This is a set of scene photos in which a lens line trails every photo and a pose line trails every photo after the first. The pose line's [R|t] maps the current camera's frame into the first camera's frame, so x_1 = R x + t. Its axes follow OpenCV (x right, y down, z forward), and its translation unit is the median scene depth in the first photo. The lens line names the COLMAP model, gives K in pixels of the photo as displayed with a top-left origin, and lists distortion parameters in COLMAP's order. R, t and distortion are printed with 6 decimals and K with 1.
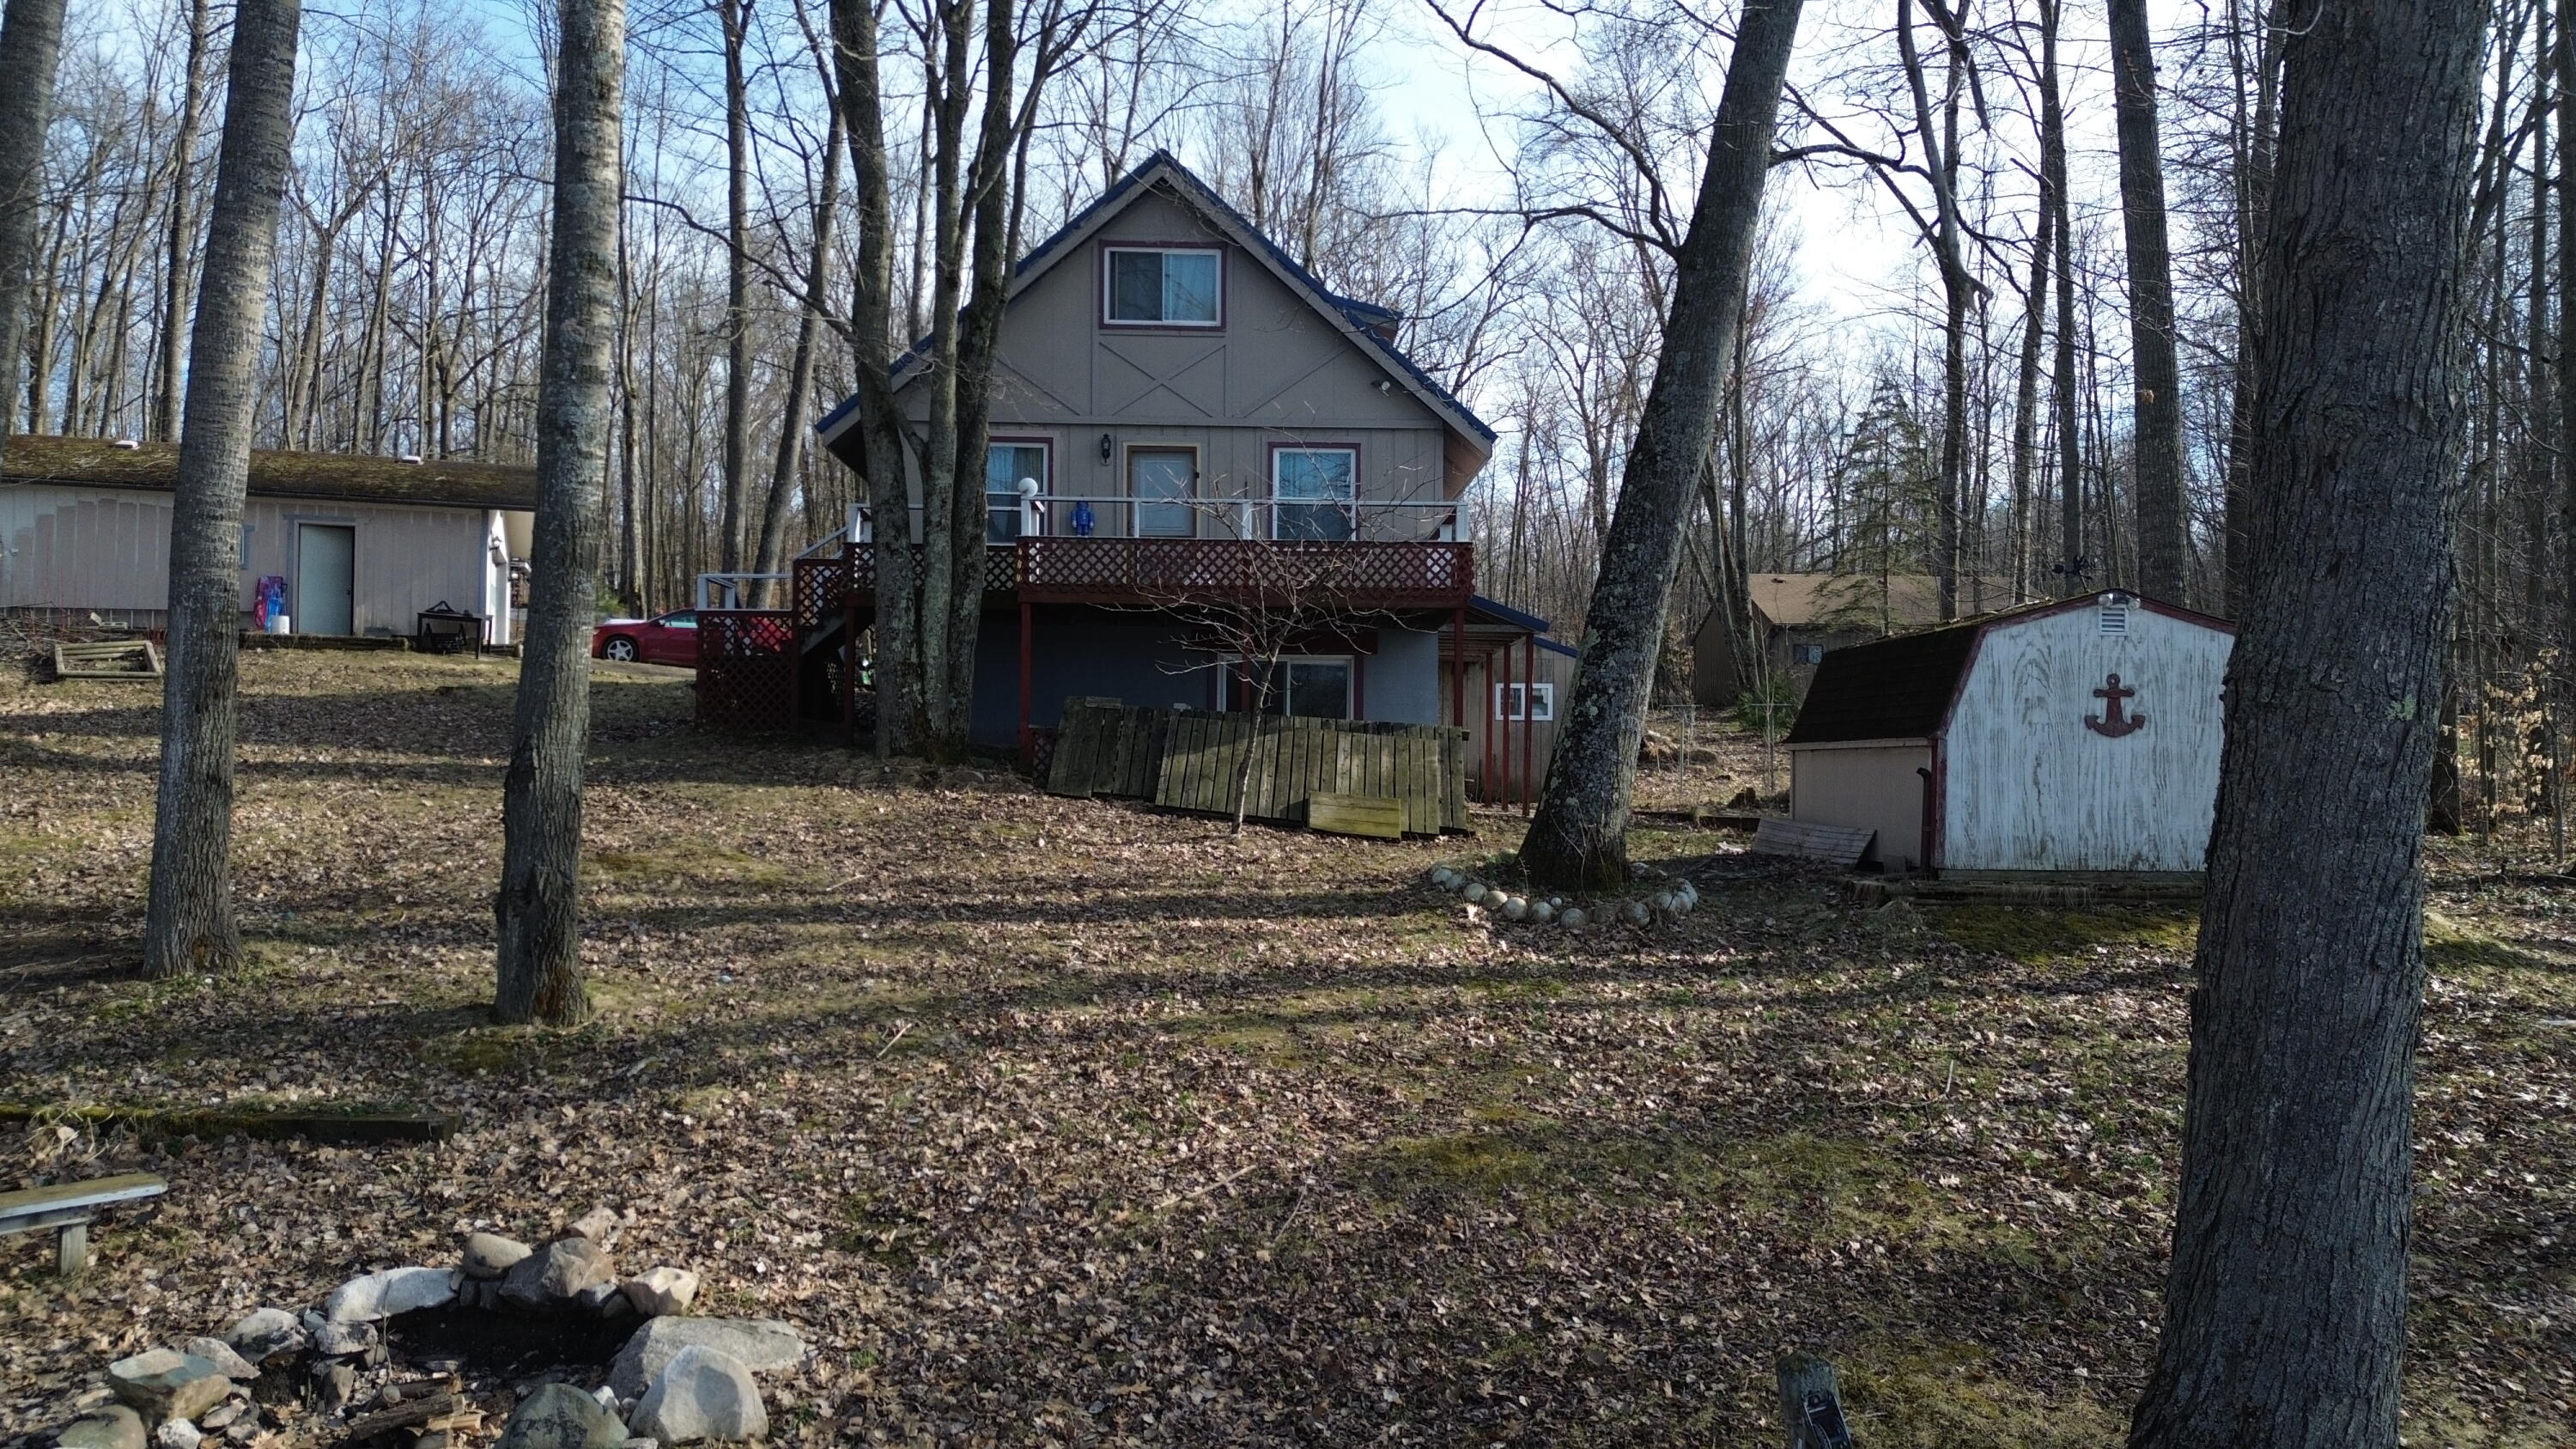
lens RADIAL K [[1797.6, 0, 1293.8], [0, 1797.6, 729.0], [0, 0, 1]] dist [0.074660, -0.068349]
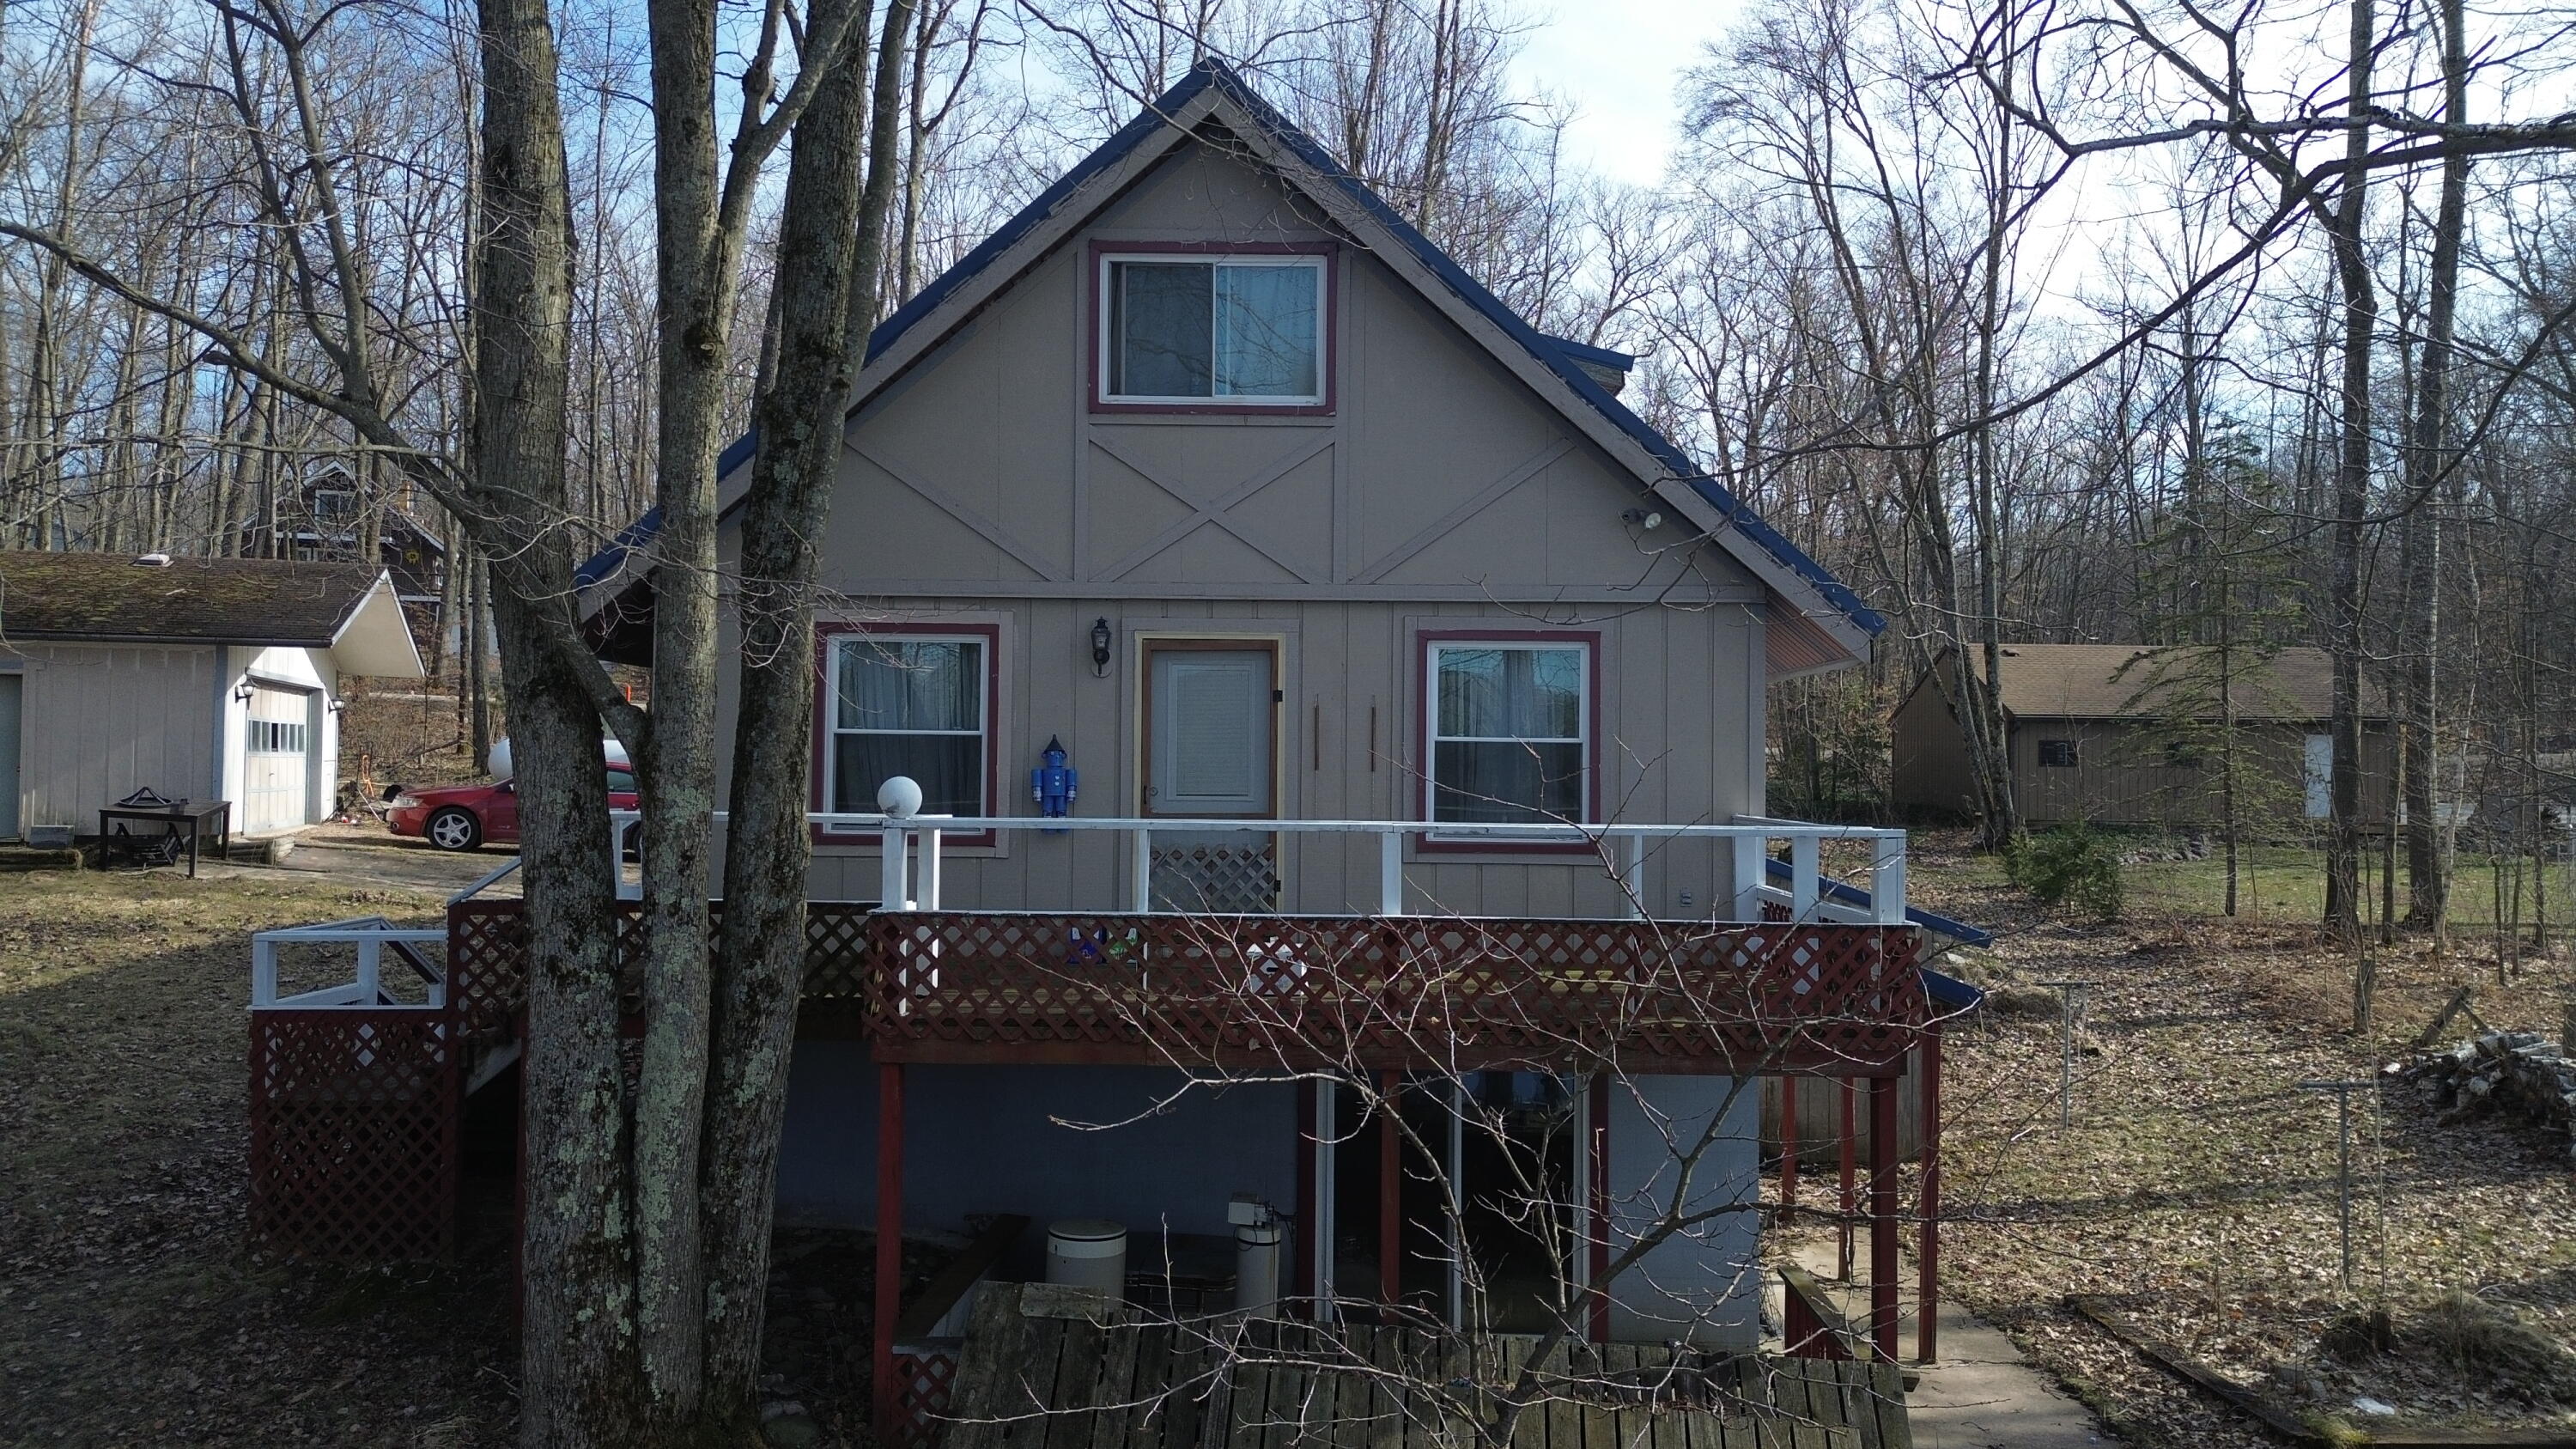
lens RADIAL K [[1810.3, 0, 1290.8], [0, 1810.3, 717.3], [0, 0, 1]] dist [0.083929, -0.089314]
pose [[0.999056, 0.001301, -0.043432, -0.034942], [-0.001421, 0.999995, -0.002729, -0.167512], [0.043428, 0.002789, 0.999053, 0.610176]]
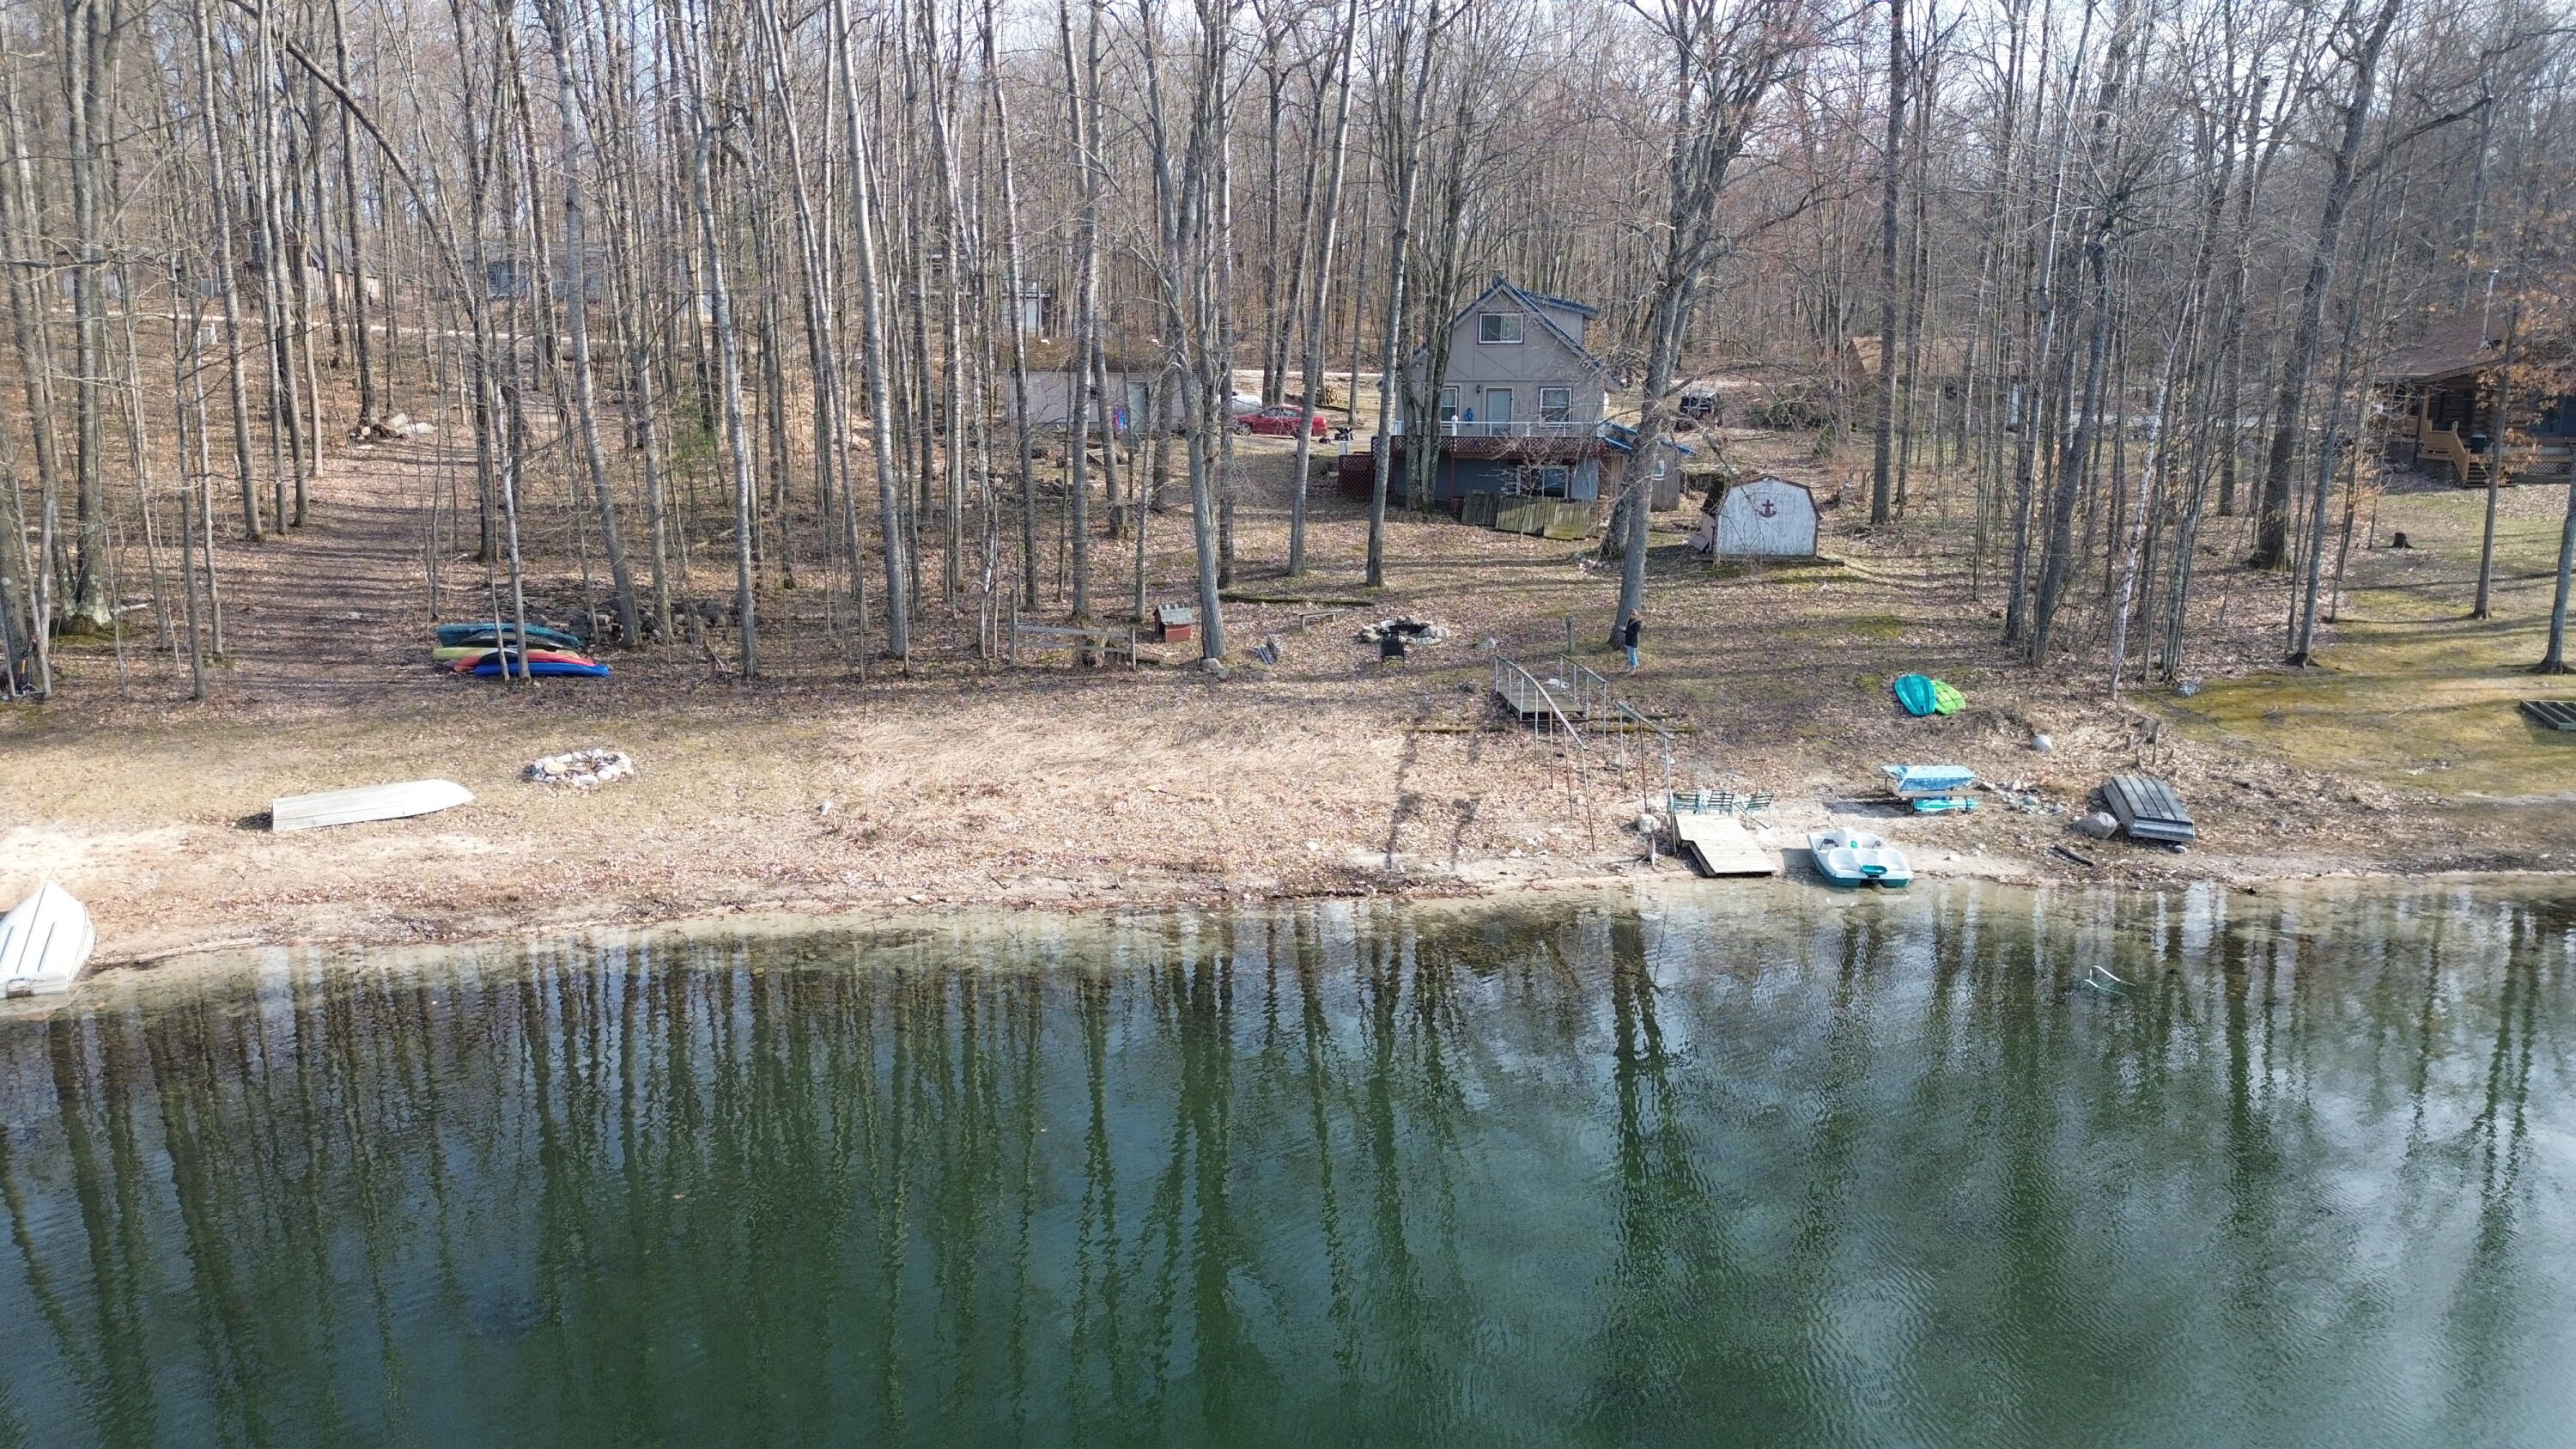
lens RADIAL K [[1810.3, 0, 1290.8], [0, 1810.3, 717.3], [0, 0, 1]] dist [0.083929, -0.089314]
pose [[0.984760, 0.028356, -0.171593, 0.128432], [0.007274, 0.979041, 0.203534, -0.291203], [0.173768, -0.201680, 0.963914, -2.263874]]
